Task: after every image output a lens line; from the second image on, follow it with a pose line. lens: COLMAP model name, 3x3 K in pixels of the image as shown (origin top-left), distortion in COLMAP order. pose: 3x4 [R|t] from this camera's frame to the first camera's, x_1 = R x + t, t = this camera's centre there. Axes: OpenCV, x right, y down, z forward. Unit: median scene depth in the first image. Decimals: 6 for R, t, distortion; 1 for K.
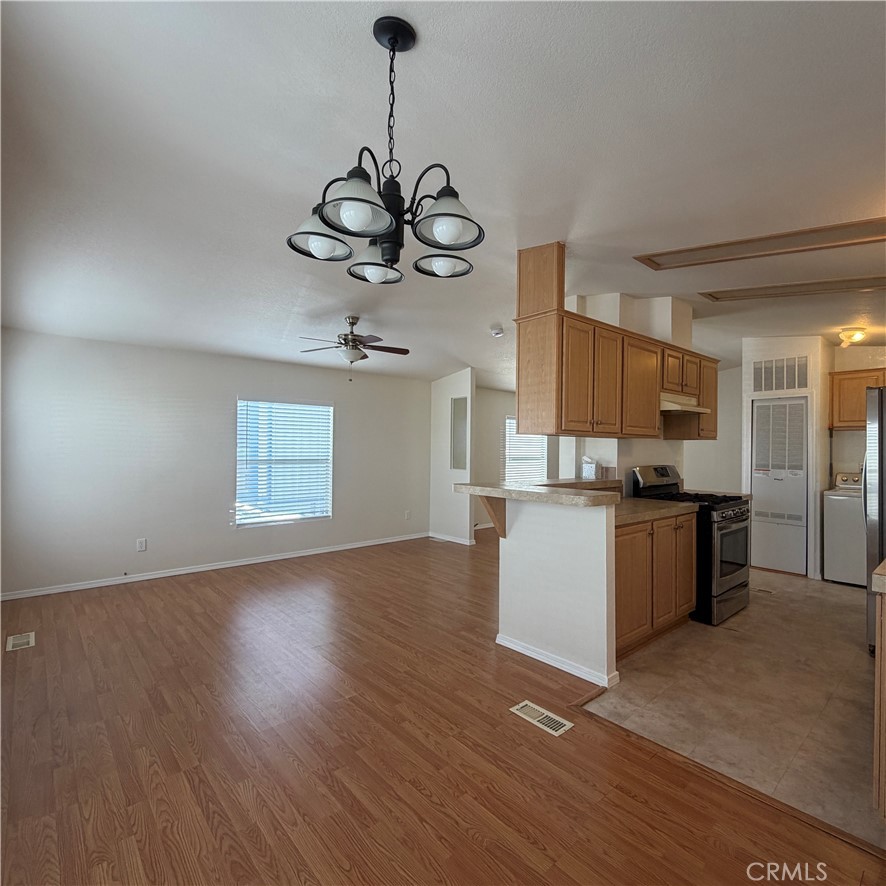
lens RADIAL K [[469.2, 0, 439.4], [0, 469.2, 446.7], [0, 0, 1]] dist [-0.001390, 0.002247]
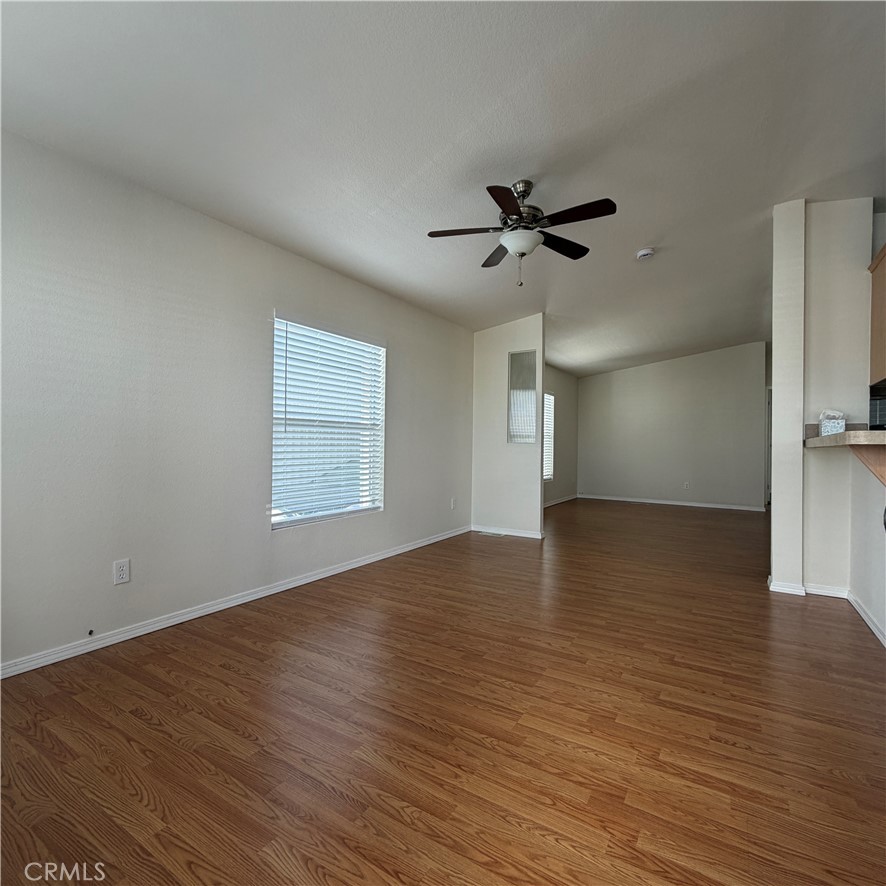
lens RADIAL K [[469.2, 0, 438.9], [0, 469.2, 442.9], [0, 0, 1]] dist [-0.001390, 0.002247]
pose [[0.956089, 0.002693, 0.293065, -0.539290], [-0.003732, 0.999989, 0.002986, 0.078032], [-0.293054, -0.003949, 0.956088, 0.485702]]
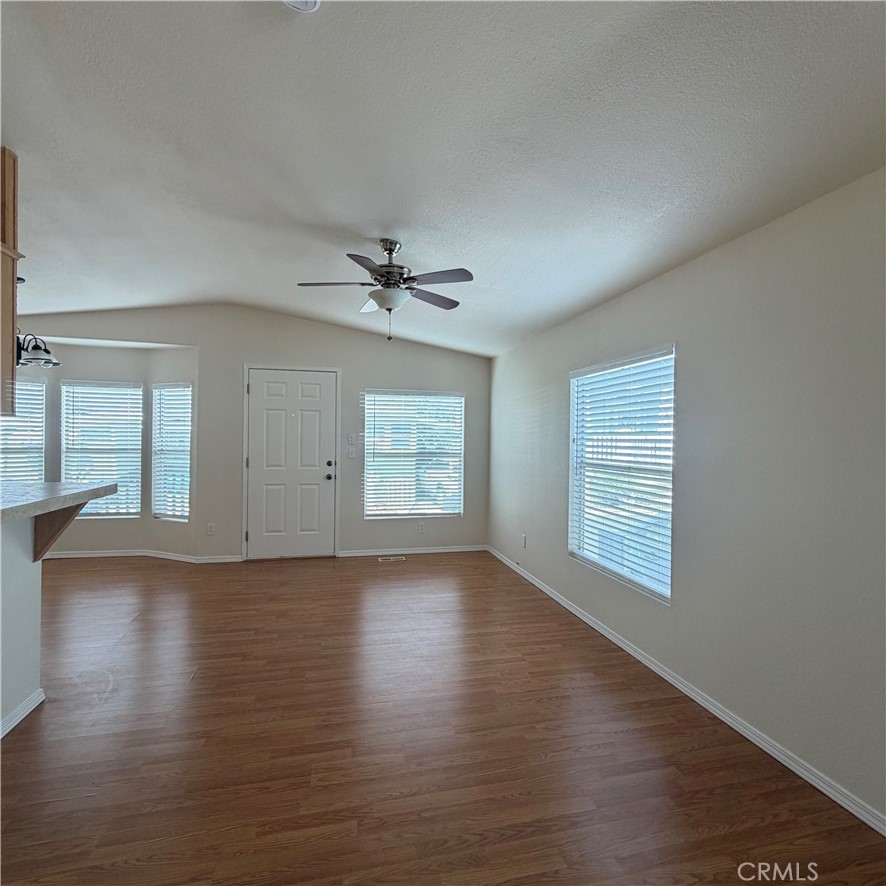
lens RADIAL K [[469.2, 0, 442.4], [0, 469.2, 442.2], [0, 0, 1]] dist [-0.001390, 0.002247]
pose [[-0.454056, -0.010196, -0.890915, 0.404270], [-0.018038, 0.999835, -0.002250, 0.003994], [0.890790, 0.015048, -0.454165, 1.539133]]
